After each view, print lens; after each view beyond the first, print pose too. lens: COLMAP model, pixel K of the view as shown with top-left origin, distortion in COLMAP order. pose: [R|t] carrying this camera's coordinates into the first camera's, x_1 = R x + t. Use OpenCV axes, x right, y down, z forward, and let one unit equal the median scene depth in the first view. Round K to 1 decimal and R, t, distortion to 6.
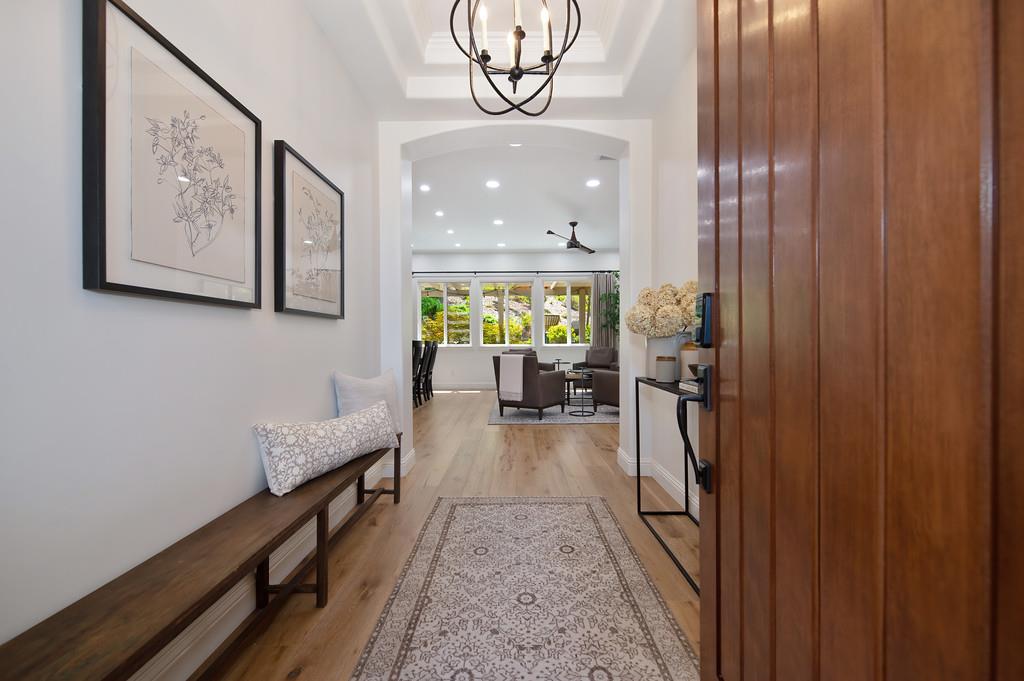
lens RADIAL K [[408.9, 0, 515.0], [0, 408.9, 342.6], [0, 0, 1]] dist [-0.013916, -0.000187]
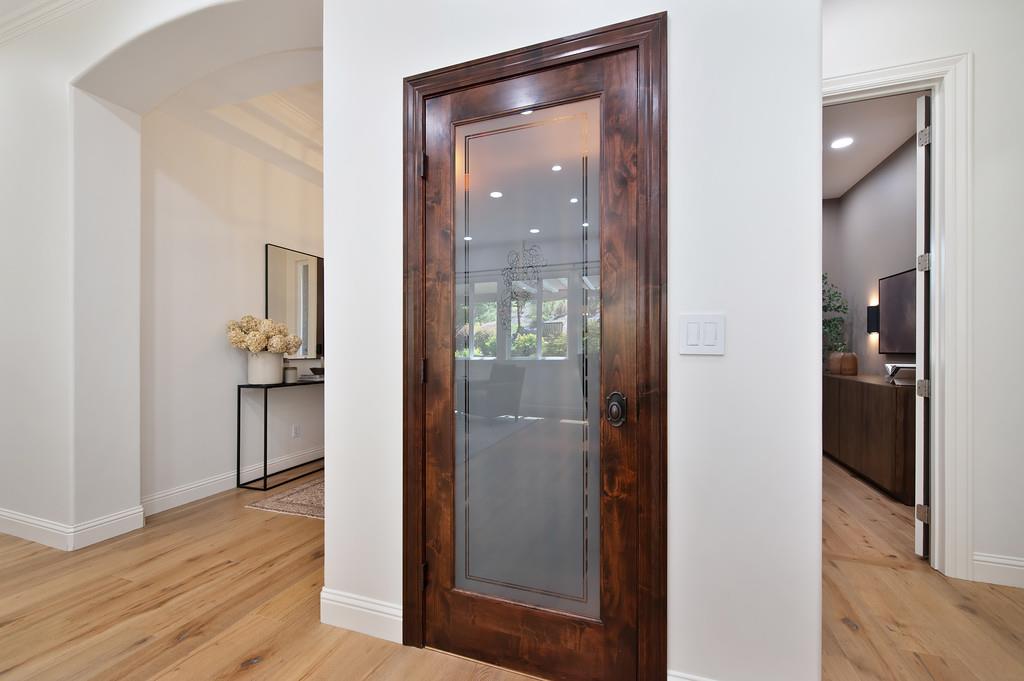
lens RADIAL K [[408.9, 0, 515.0], [0, 408.9, 342.6], [0, 0, 1]] dist [-0.013916, -0.000187]
pose [[-0.940129, 0.008710, 0.340707, -0.812867], [0.008208, 0.999962, -0.002912, -0.022592], [-0.340720, 0.000059, -0.940165, 1.826264]]
